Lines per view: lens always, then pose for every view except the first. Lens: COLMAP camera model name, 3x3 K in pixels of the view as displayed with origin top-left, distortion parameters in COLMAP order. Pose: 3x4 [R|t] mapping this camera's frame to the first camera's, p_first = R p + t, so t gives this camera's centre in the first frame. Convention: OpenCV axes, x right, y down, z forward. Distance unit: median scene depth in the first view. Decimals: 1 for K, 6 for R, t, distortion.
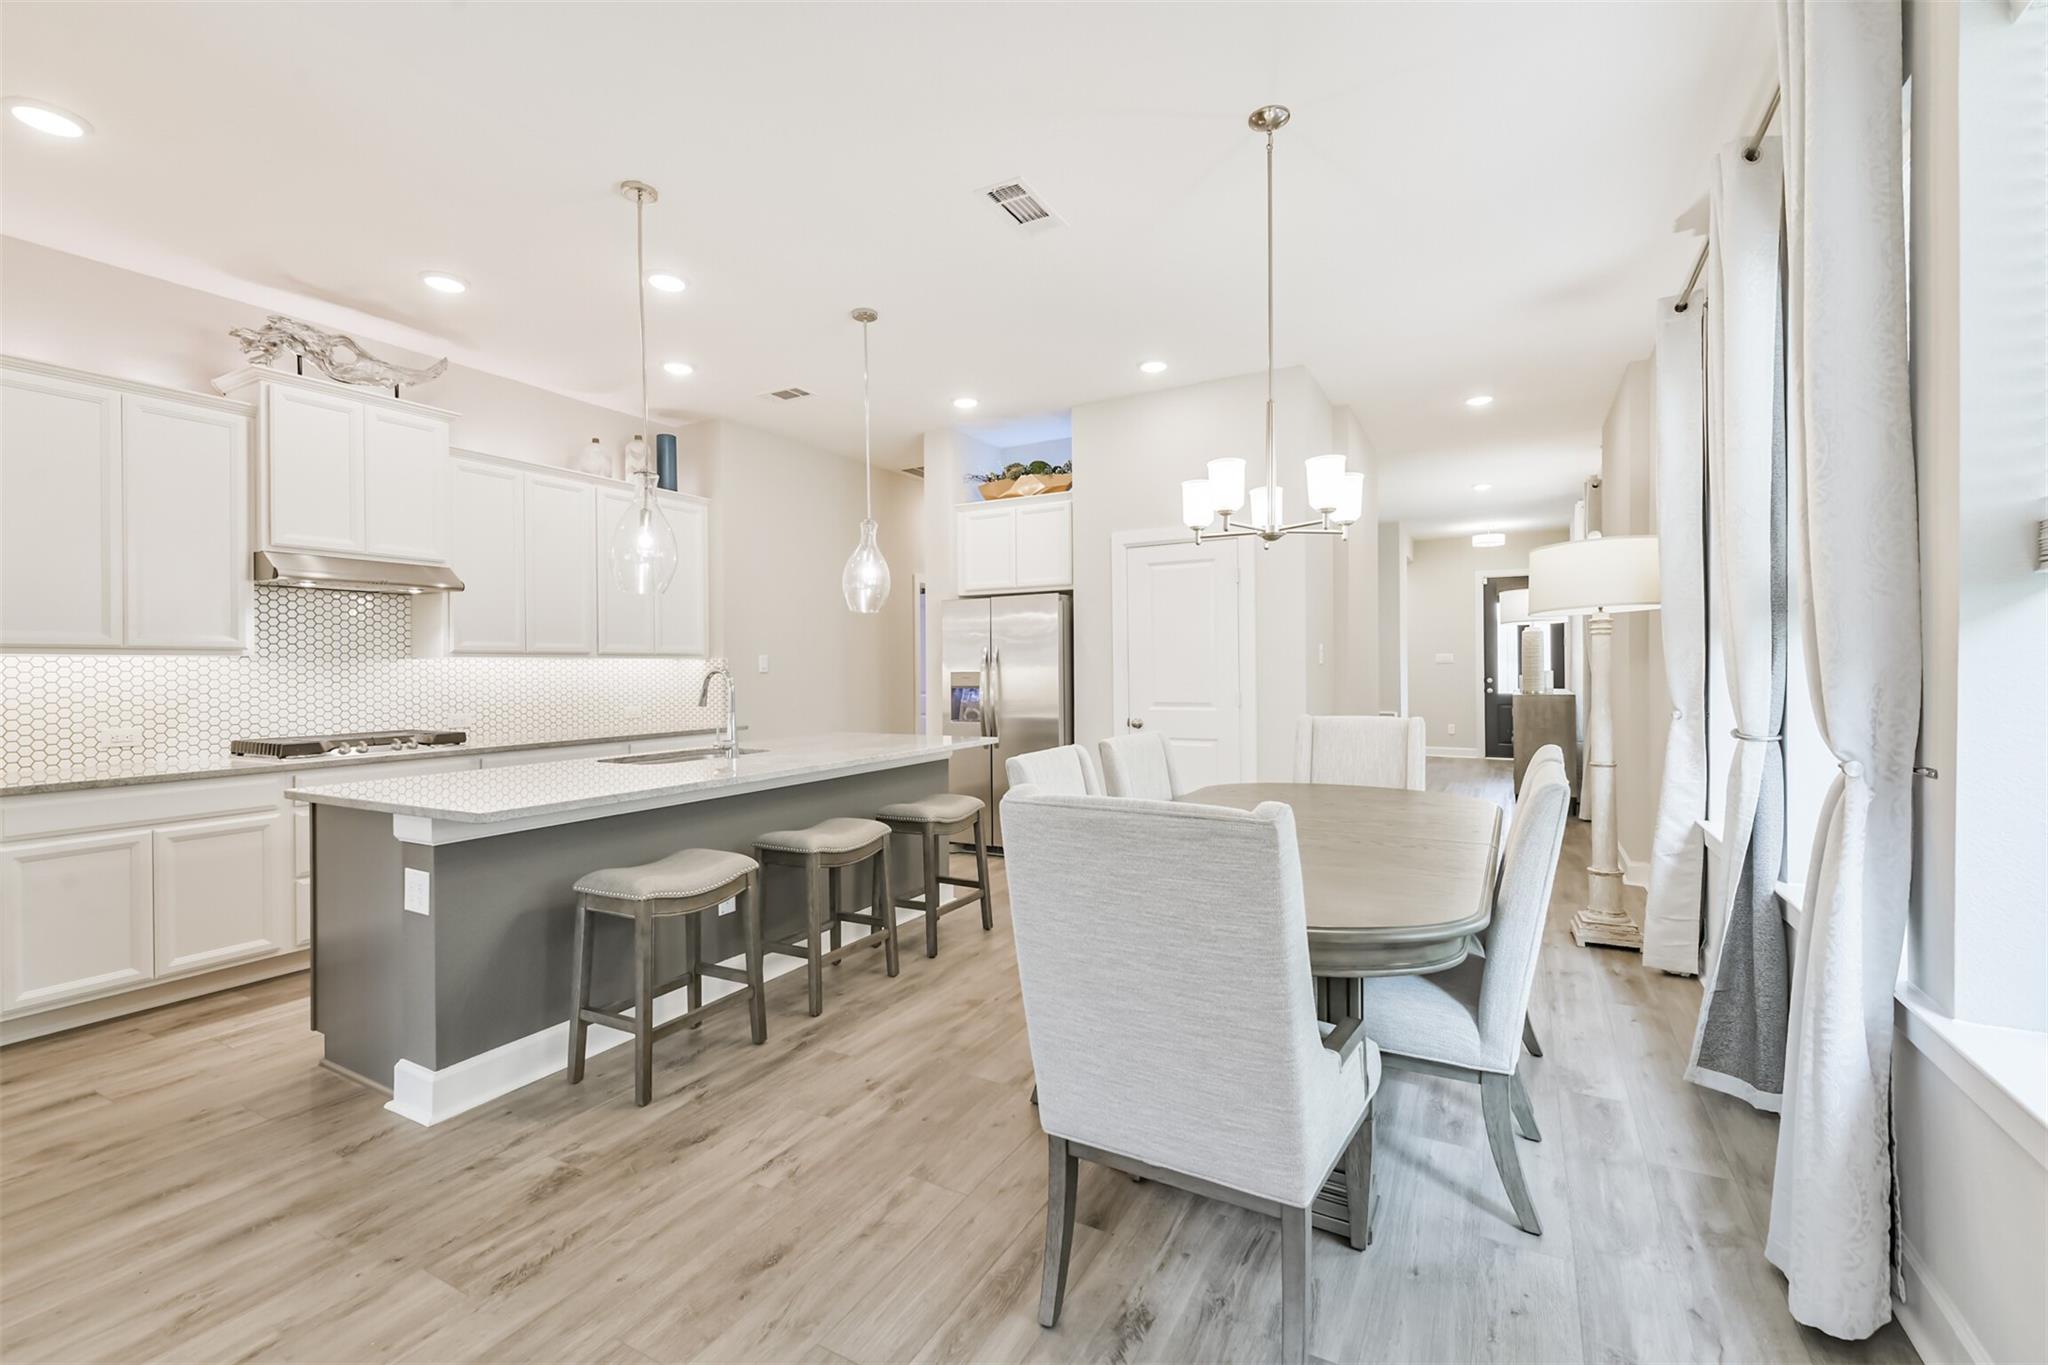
lens RADIAL K [[872.1, 0, 1027.8], [0, 872.1, 673.0], [0, 0, 1]] dist [0.008716, -0.001793]
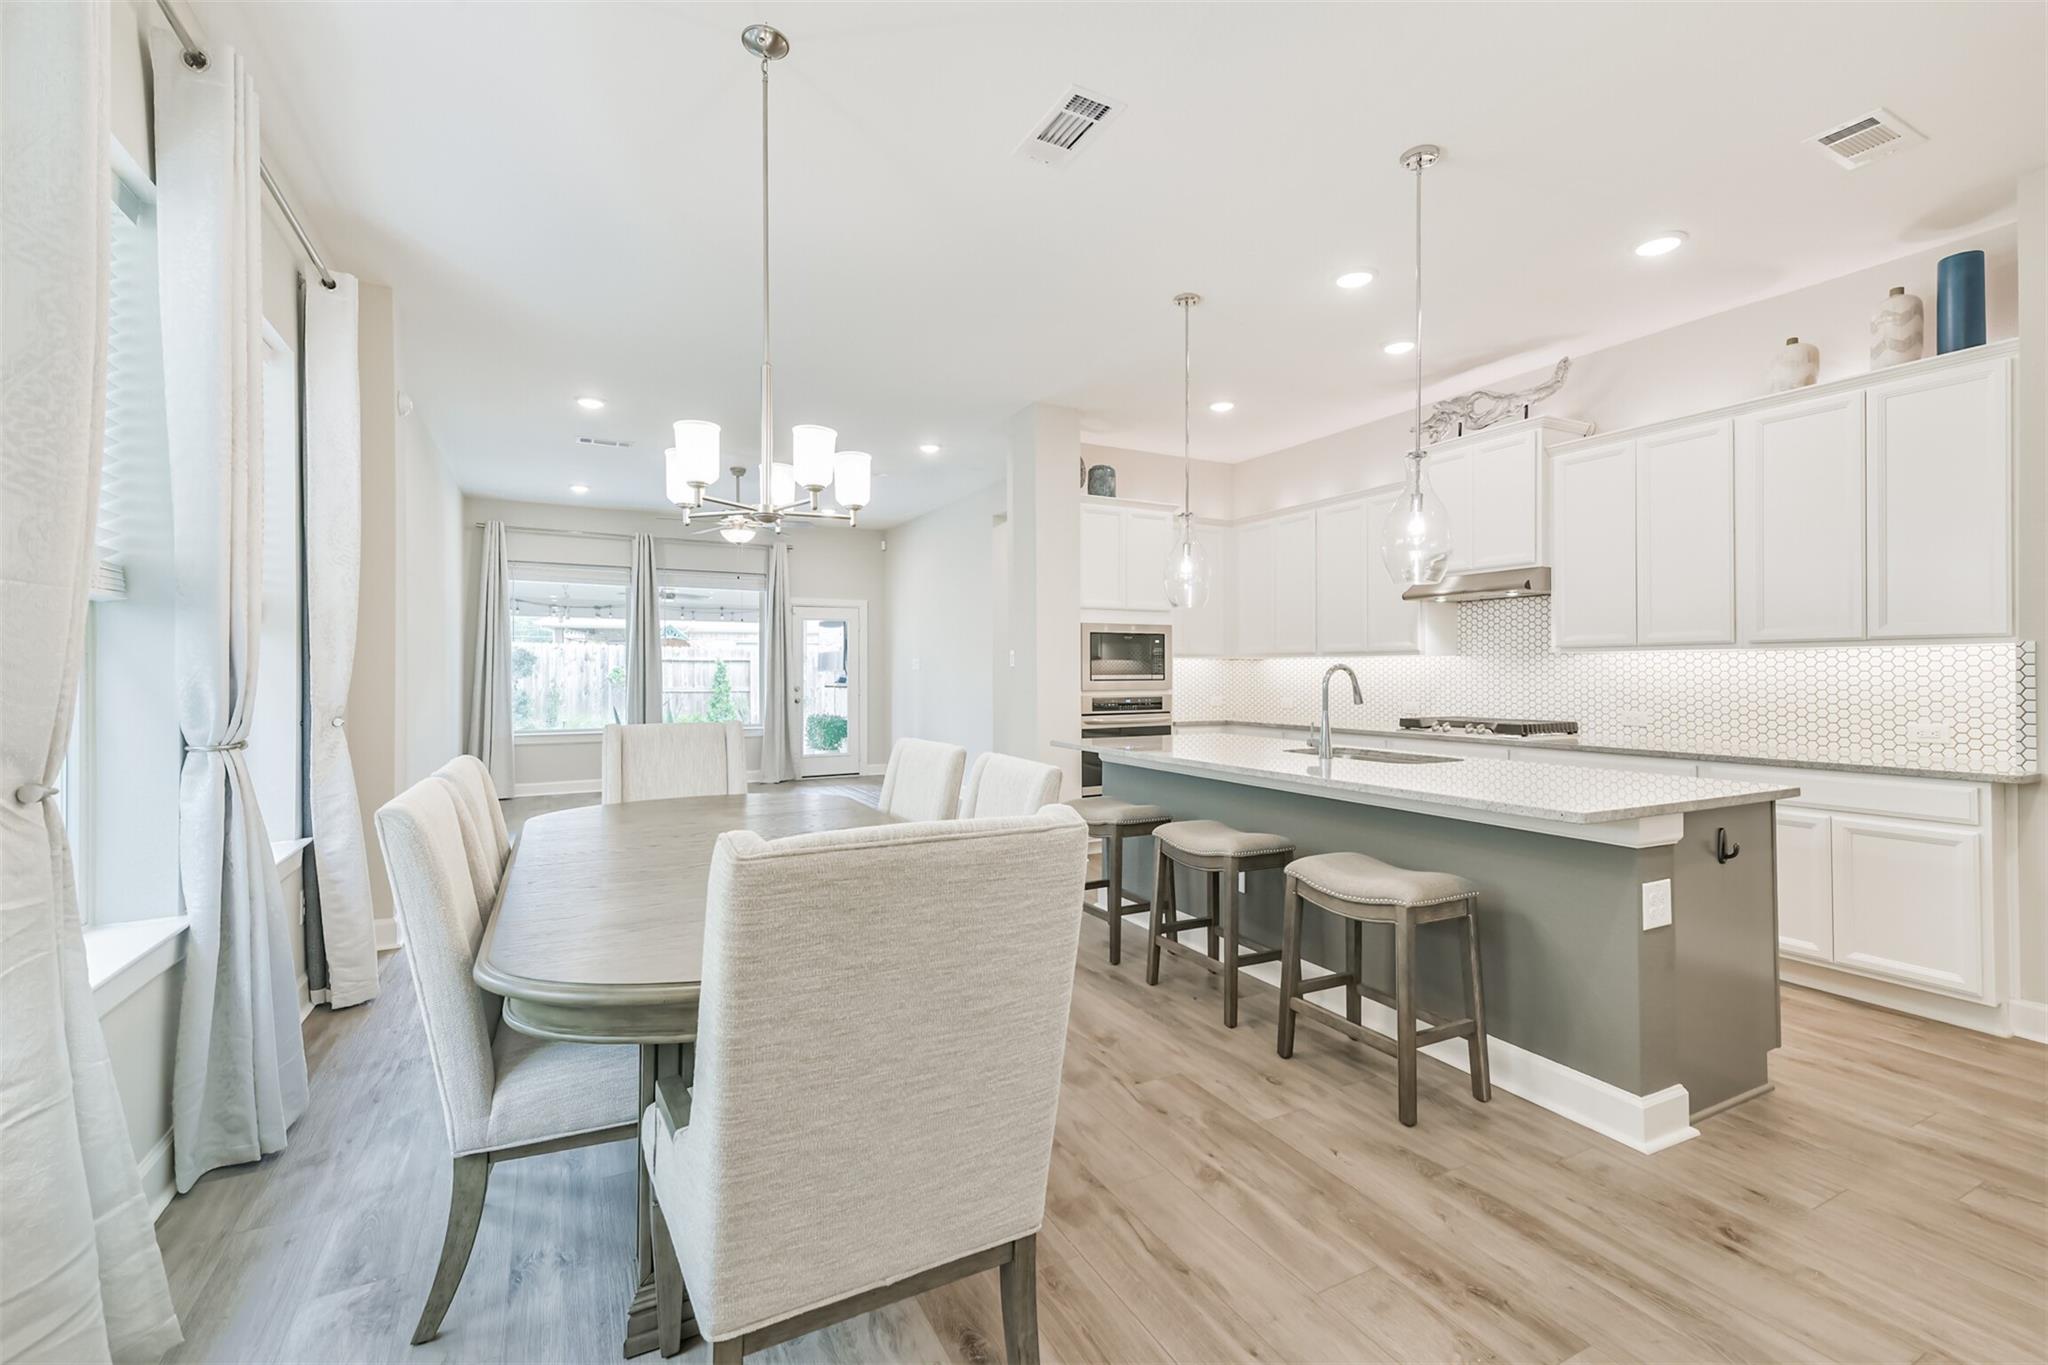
lens RADIAL K [[872.1, 0, 1015.2], [0, 872.1, 666.6], [0, 0, 1]] dist [0.008716, -0.001793]
pose [[-0.562757, 0.006298, -0.826599, 0.552043], [0.002984, 0.999980, 0.005587, -0.009359], [0.826617, 0.000677, -0.562764, 1.077186]]
